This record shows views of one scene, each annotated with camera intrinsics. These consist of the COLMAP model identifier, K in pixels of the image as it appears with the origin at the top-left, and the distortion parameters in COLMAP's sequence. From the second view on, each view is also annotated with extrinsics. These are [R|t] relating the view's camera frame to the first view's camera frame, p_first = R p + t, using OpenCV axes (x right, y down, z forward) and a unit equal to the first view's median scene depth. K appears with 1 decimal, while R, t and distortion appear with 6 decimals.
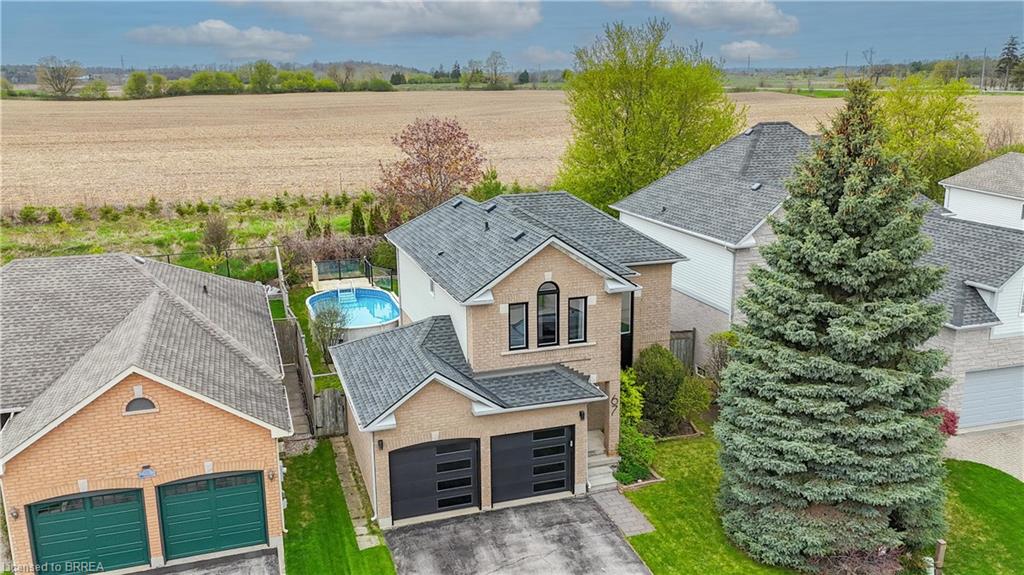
lens RADIAL K [[752.9, 0, 512.0], [0, 752.9, 287.5], [0, 0, 1]] dist [0.075967, -0.065278]
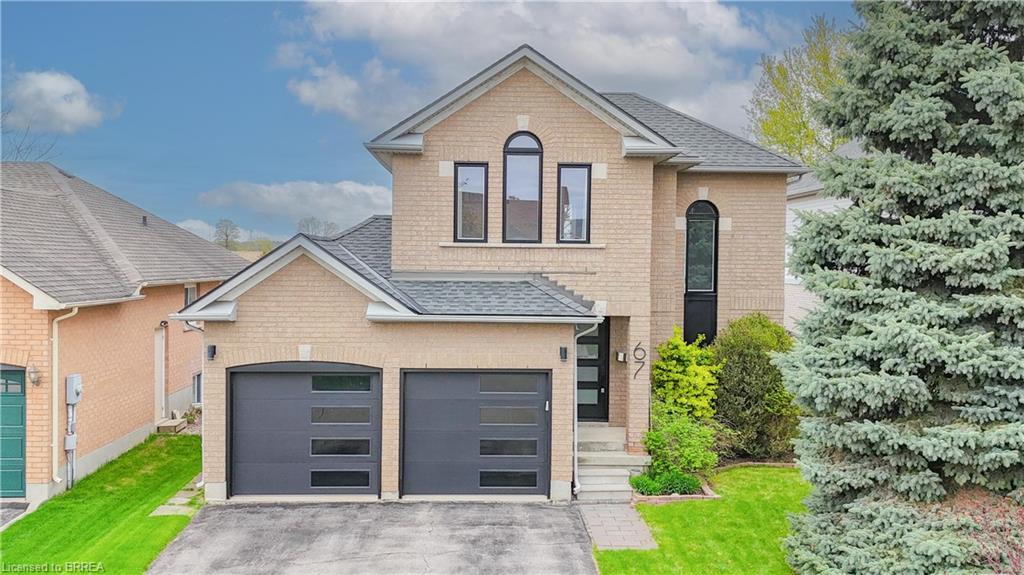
lens RADIAL K [[890.5, 0, 516.6], [0, 890.5, 283.7], [0, 0, 1]] dist [0.091895, -0.147119]
pose [[0.965774, 0.034720, -0.257052, 0.235182], [-0.081961, 0.981075, -0.175424, 0.242800], [0.246097, 0.190488, 0.950342, 0.330171]]
